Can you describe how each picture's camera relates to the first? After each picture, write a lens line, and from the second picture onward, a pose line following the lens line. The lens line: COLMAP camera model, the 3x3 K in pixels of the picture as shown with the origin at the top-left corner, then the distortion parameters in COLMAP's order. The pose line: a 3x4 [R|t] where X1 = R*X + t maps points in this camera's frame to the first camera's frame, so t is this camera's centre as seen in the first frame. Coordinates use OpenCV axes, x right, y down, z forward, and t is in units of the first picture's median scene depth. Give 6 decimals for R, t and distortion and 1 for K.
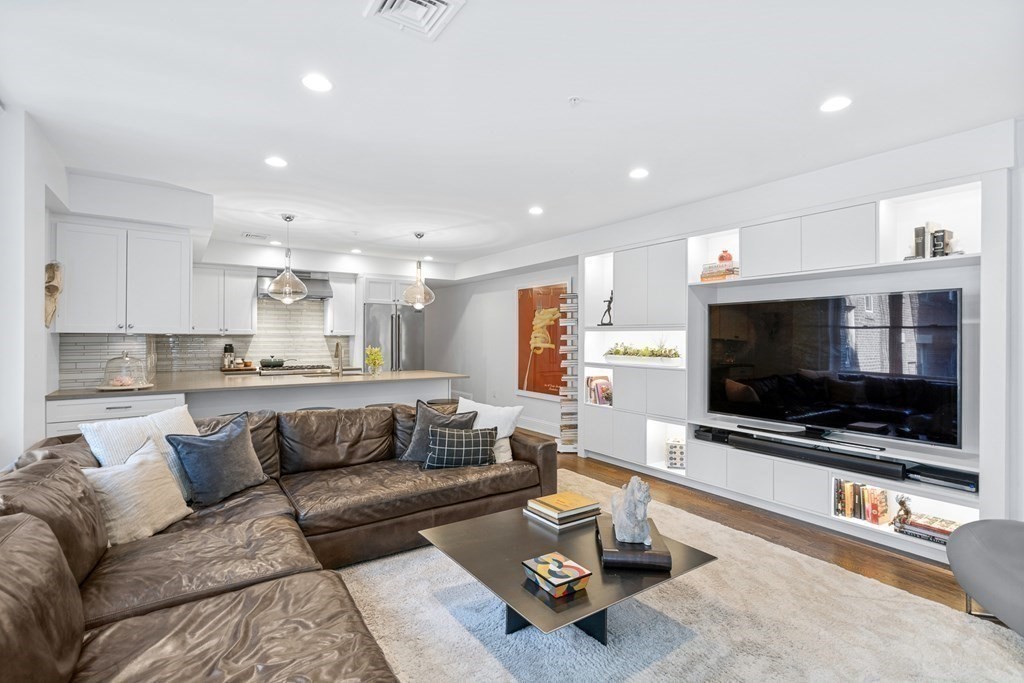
lens RADIAL K [[485.4, 0, 522.3], [0, 485.4, 339.6], [0, 0, 1]] dist [-0.002475, 0.003116]
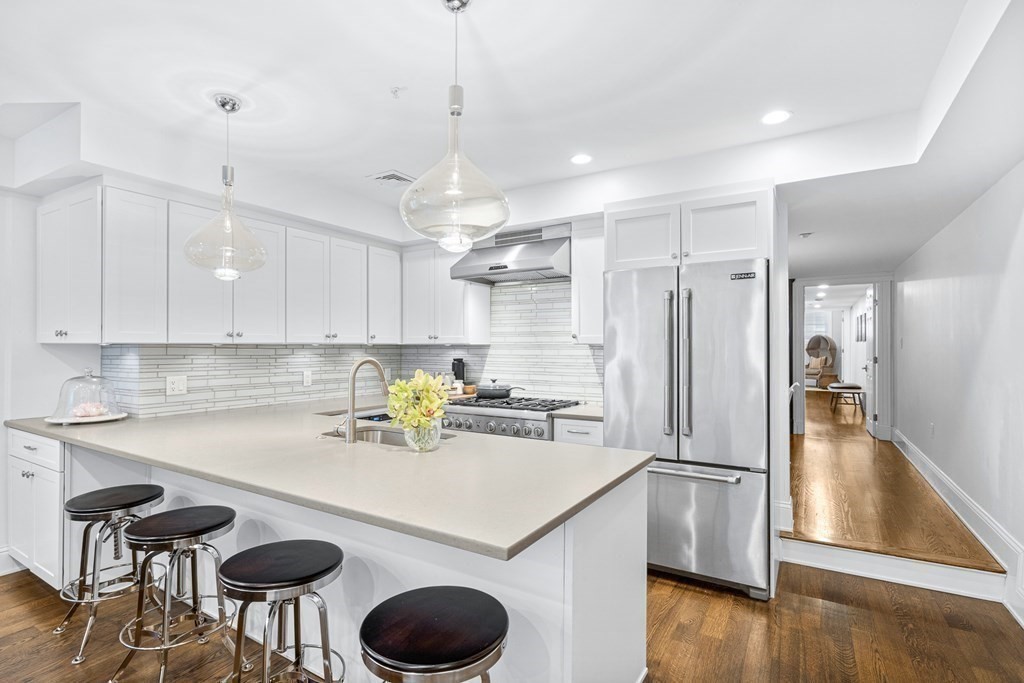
lens RADIAL K [[485.4, 0, 508.7], [0, 485.4, 347.0], [0, 0, 1]] dist [-0.002475, 0.003116]
pose [[0.383743, -0.000336, -0.923440, 0.052802], [-0.004567, 0.999987, -0.002262, -0.005525], [0.923429, 0.005085, 0.383736, 0.802204]]
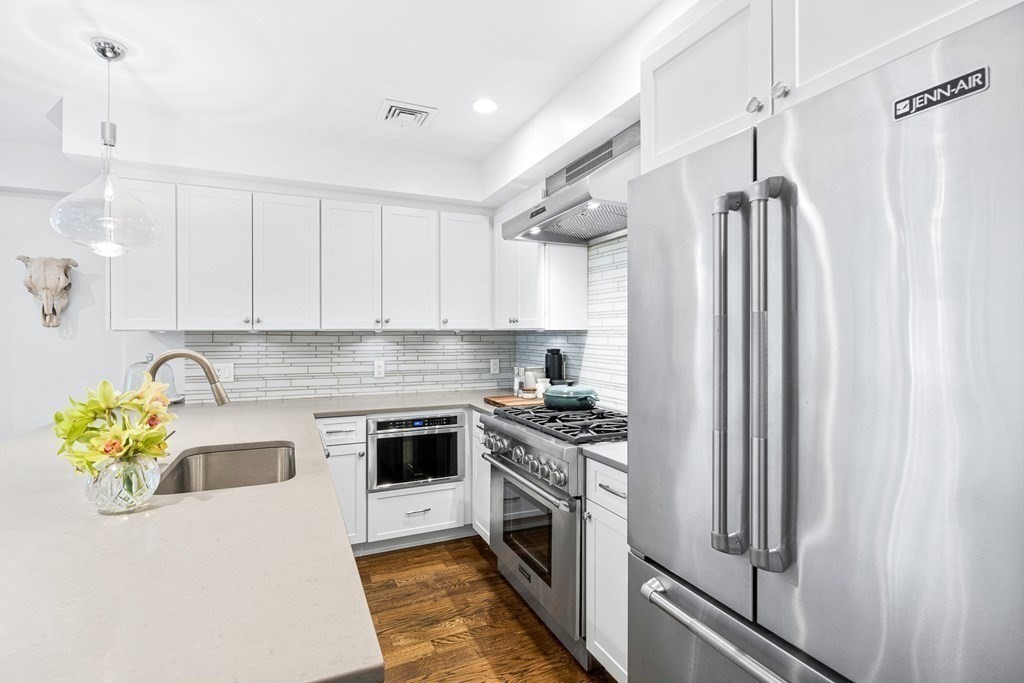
lens RADIAL K [[485.4, 0, 508.2], [0, 485.4, 333.8], [0, 0, 1]] dist [-0.002475, 0.003116]
pose [[-0.194539, 0.000141, -0.980895, -0.102411], [-0.003217, 0.999995, 0.000782, -0.006744], [0.980890, 0.003307, -0.194537, 1.050435]]
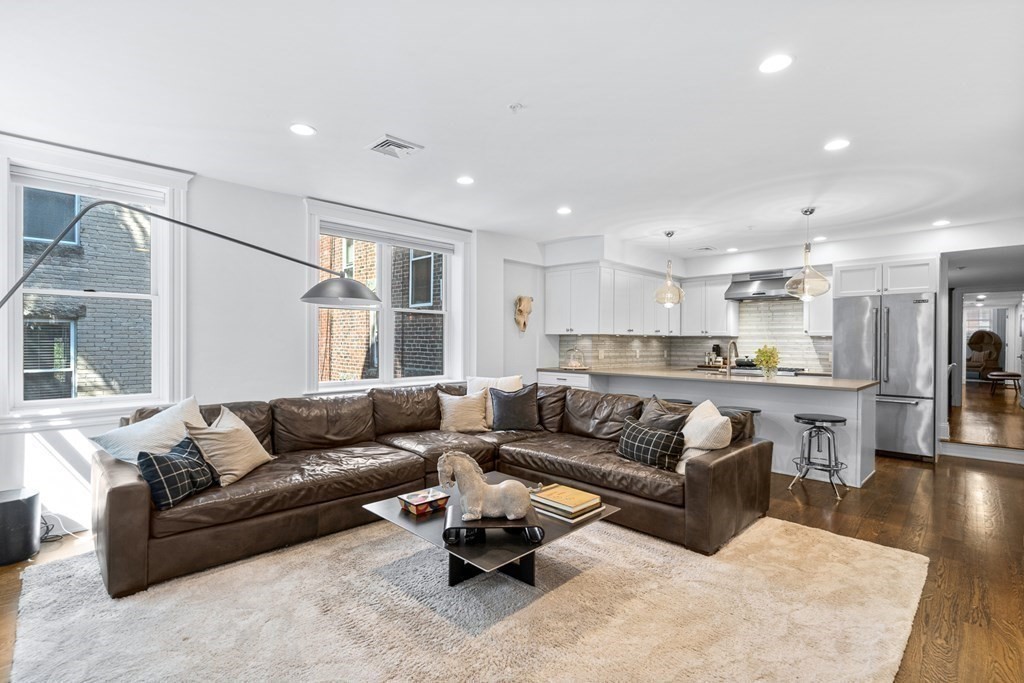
lens RADIAL K [[485.4, 0, 497.8], [0, 485.4, 344.9], [0, 0, 1]] dist [-0.002475, 0.003116]
pose [[0.166475, 0.007437, -0.986018, 0.444563], [-0.010893, 0.999924, 0.005703, 0.009291], [0.985985, 0.009791, 0.166544, 0.296232]]
